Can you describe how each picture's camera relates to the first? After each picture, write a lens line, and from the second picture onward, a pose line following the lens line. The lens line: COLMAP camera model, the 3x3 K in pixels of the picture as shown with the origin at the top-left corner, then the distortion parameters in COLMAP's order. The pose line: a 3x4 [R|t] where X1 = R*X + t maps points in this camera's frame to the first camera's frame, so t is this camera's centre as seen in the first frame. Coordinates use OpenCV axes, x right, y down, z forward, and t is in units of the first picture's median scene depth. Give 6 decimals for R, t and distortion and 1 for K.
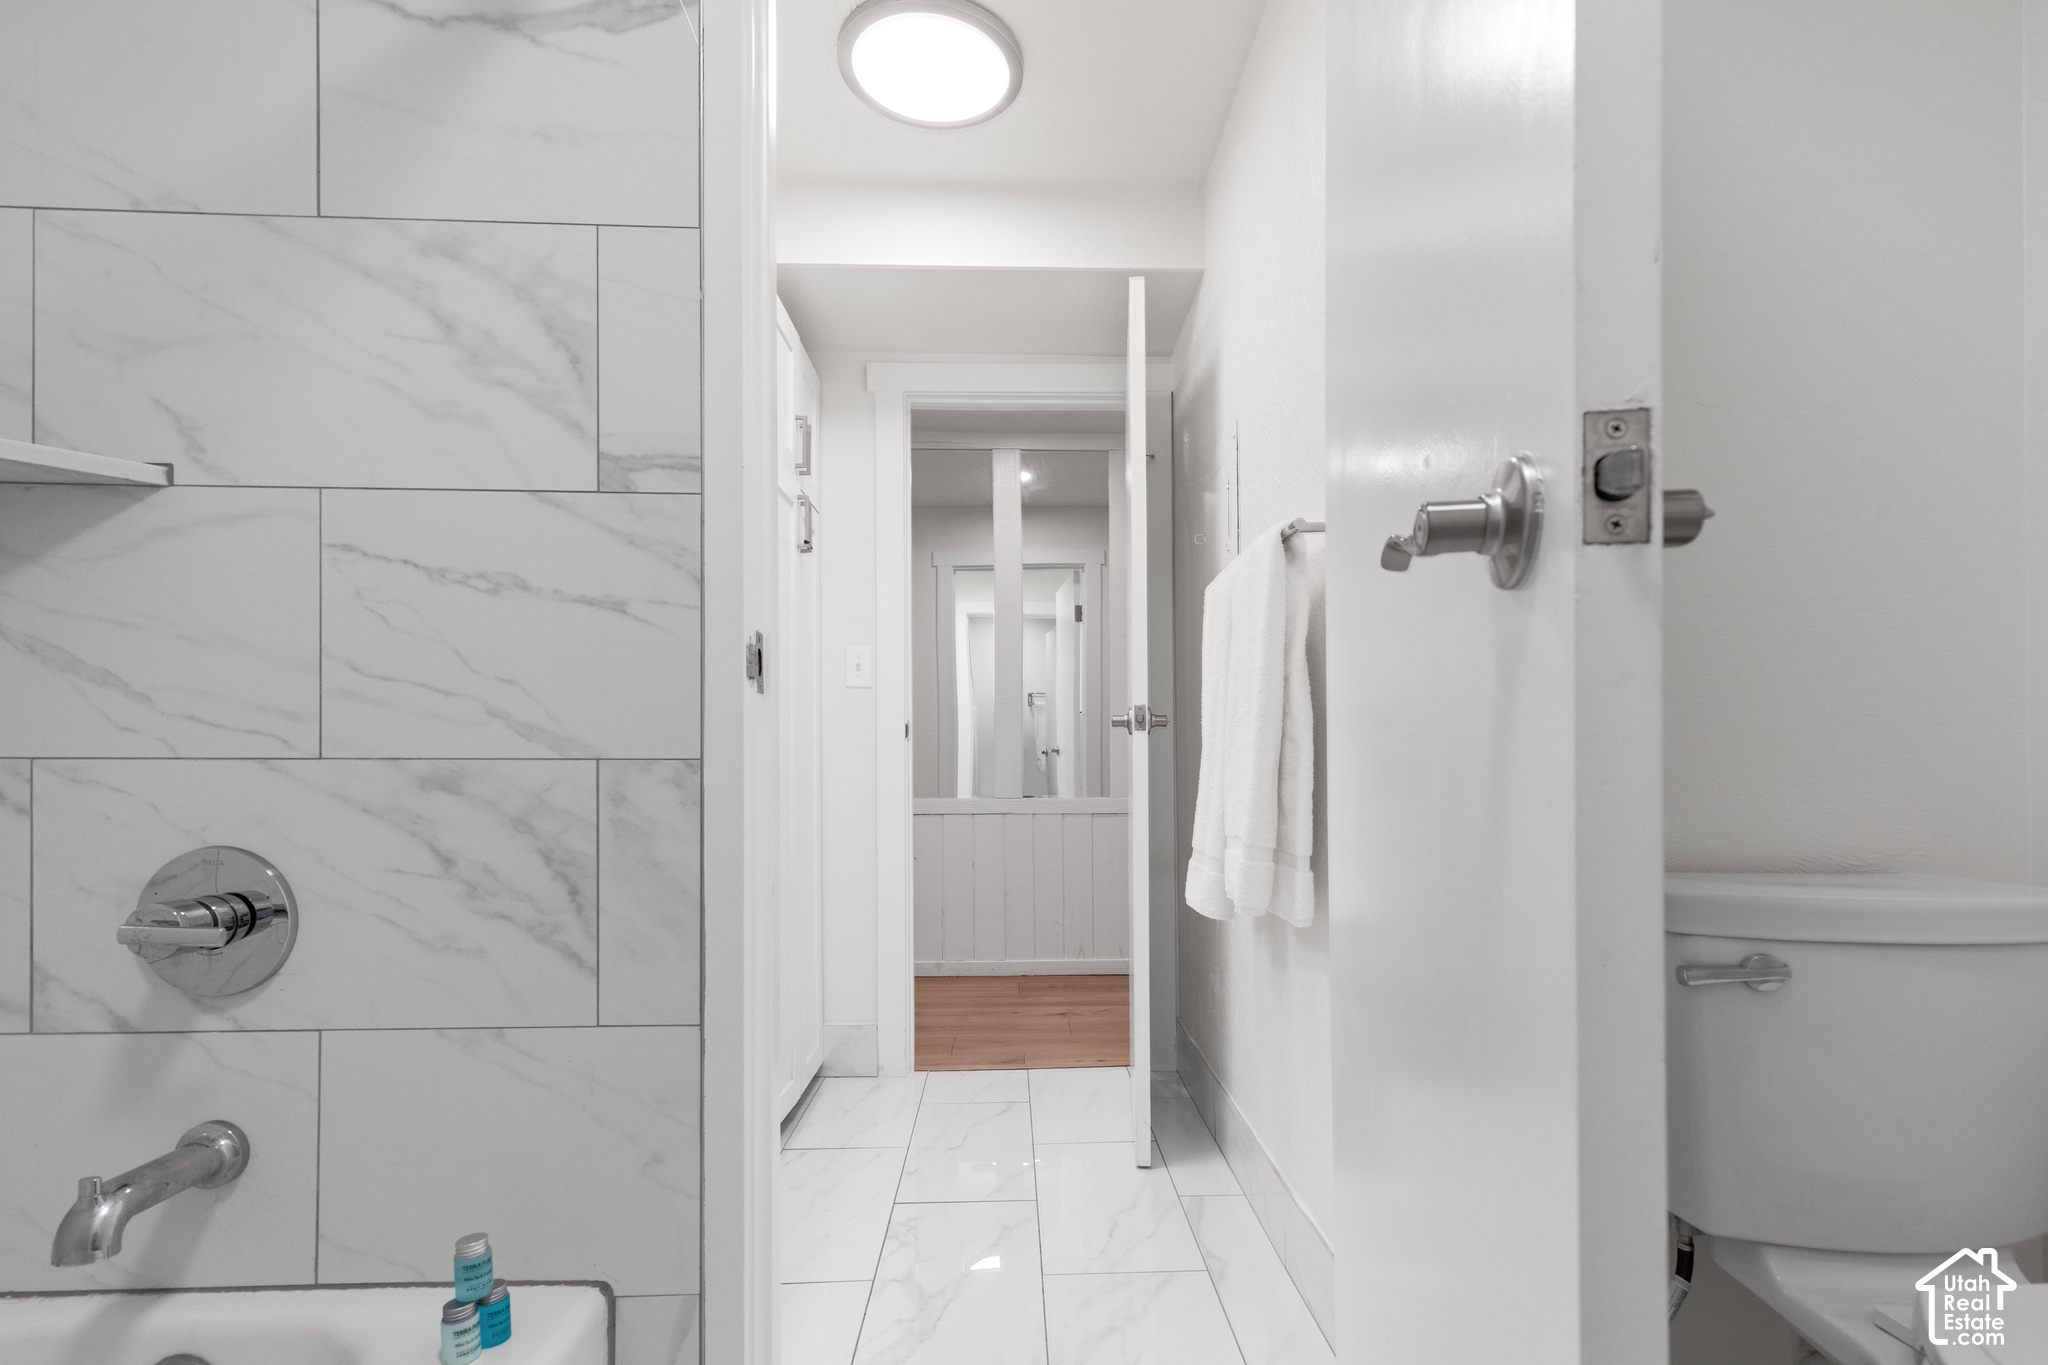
lens RADIAL K [[959.6, 0, 1028.0], [0, 959.6, 758.8], [0, 0, 1]] dist [0.006925, 0.000096]
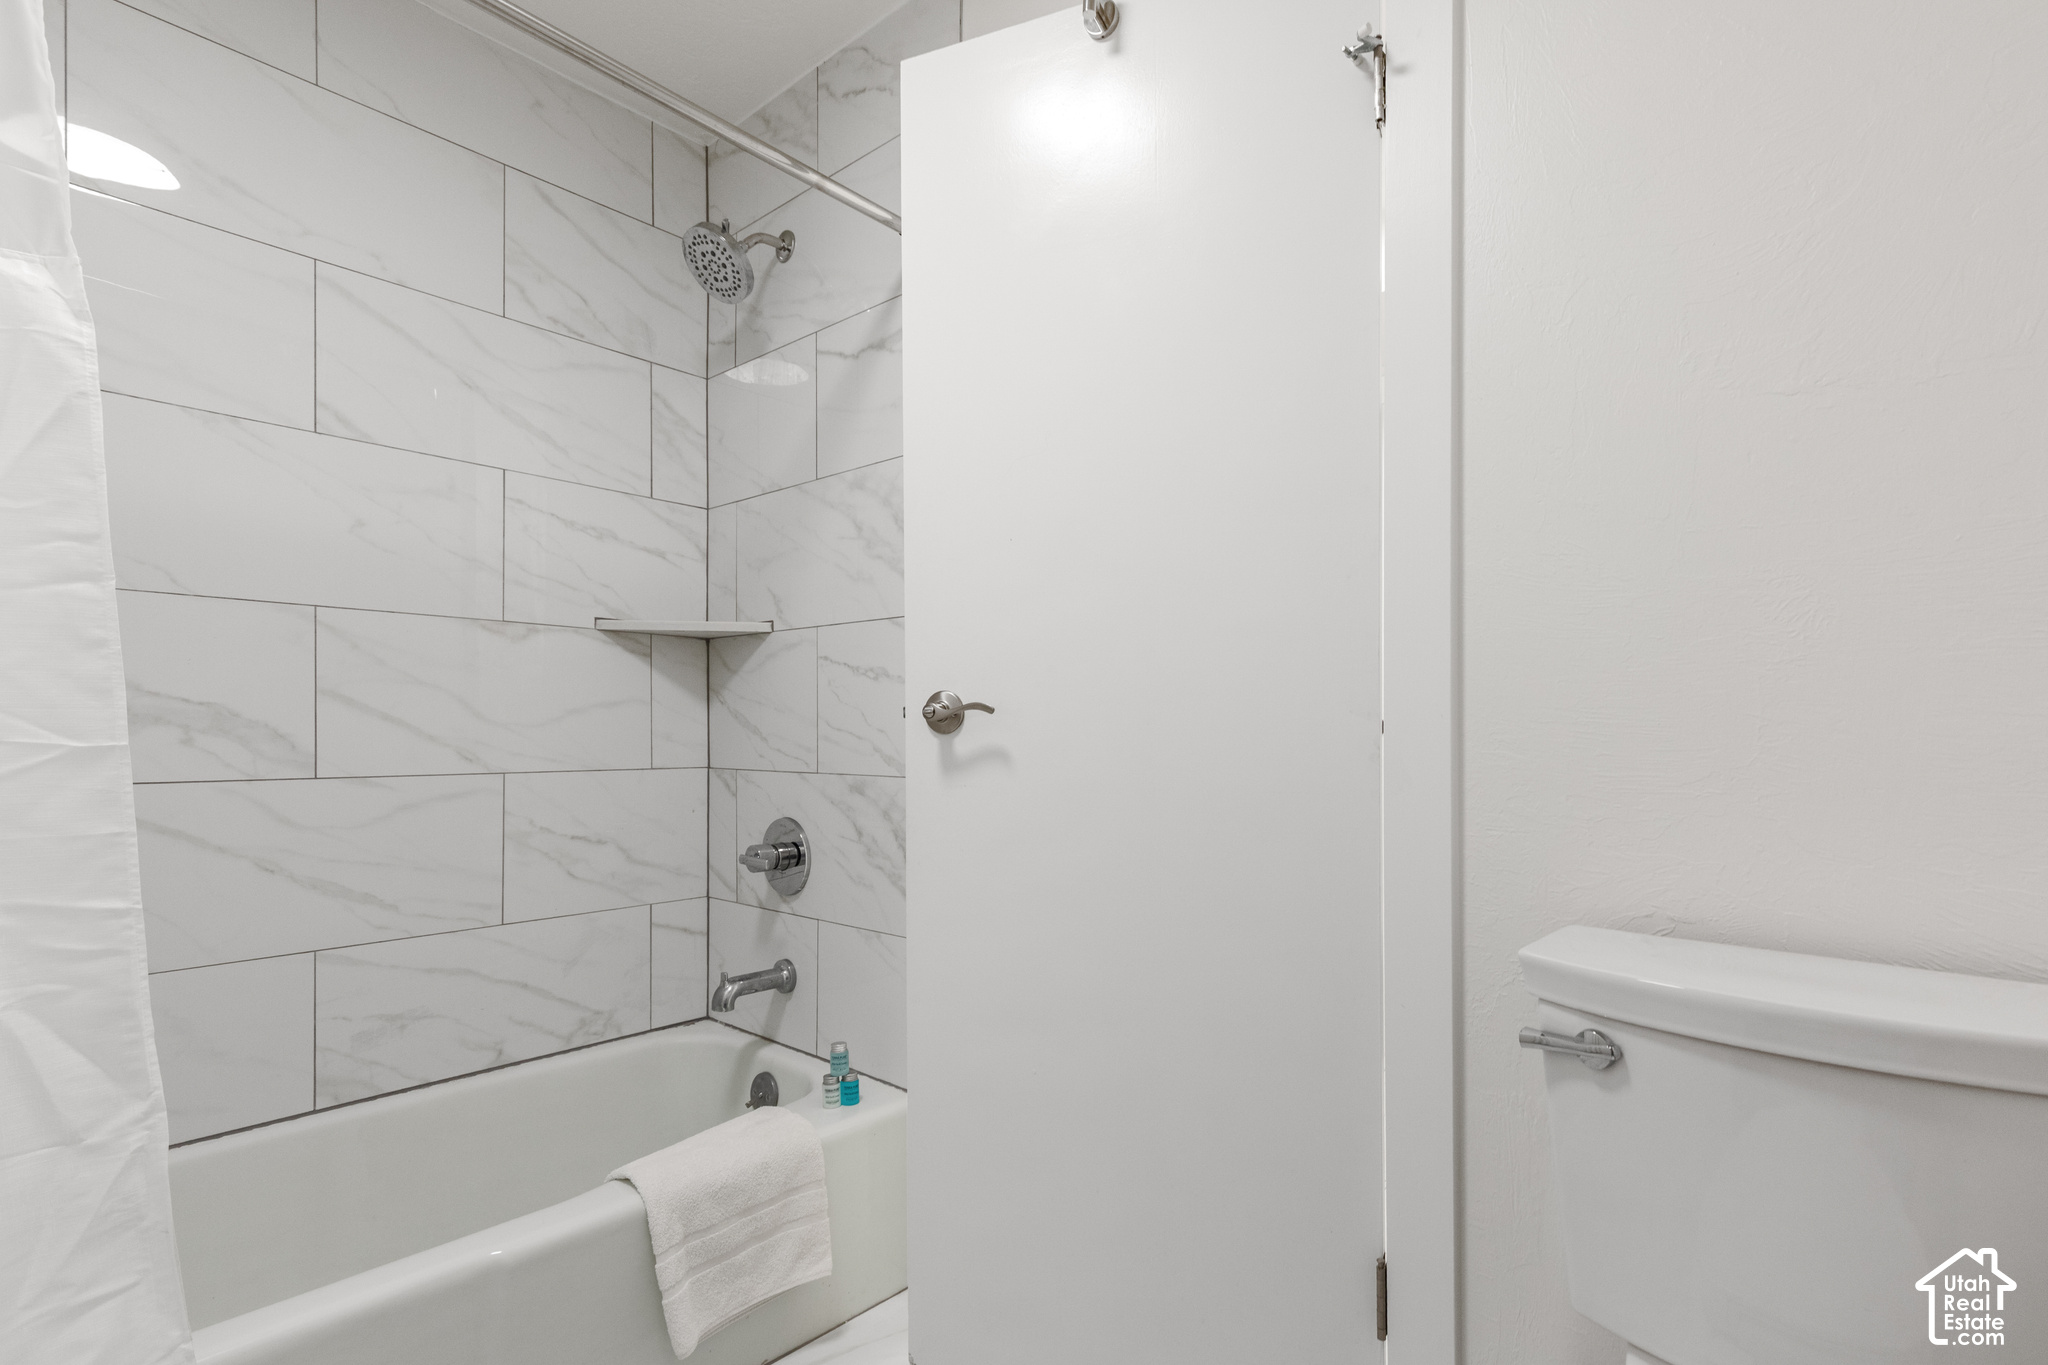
lens RADIAL K [[948.2, 0, 1044.3], [0, 948.2, 740.7], [0, 0, 1]] dist [0.004045, 0.000316]
pose [[0.738744, 0.004288, -0.673973, 0.816308], [0.003071, 0.999948, 0.009729, -0.078989], [0.673979, -0.009257, 0.738692, -0.051316]]
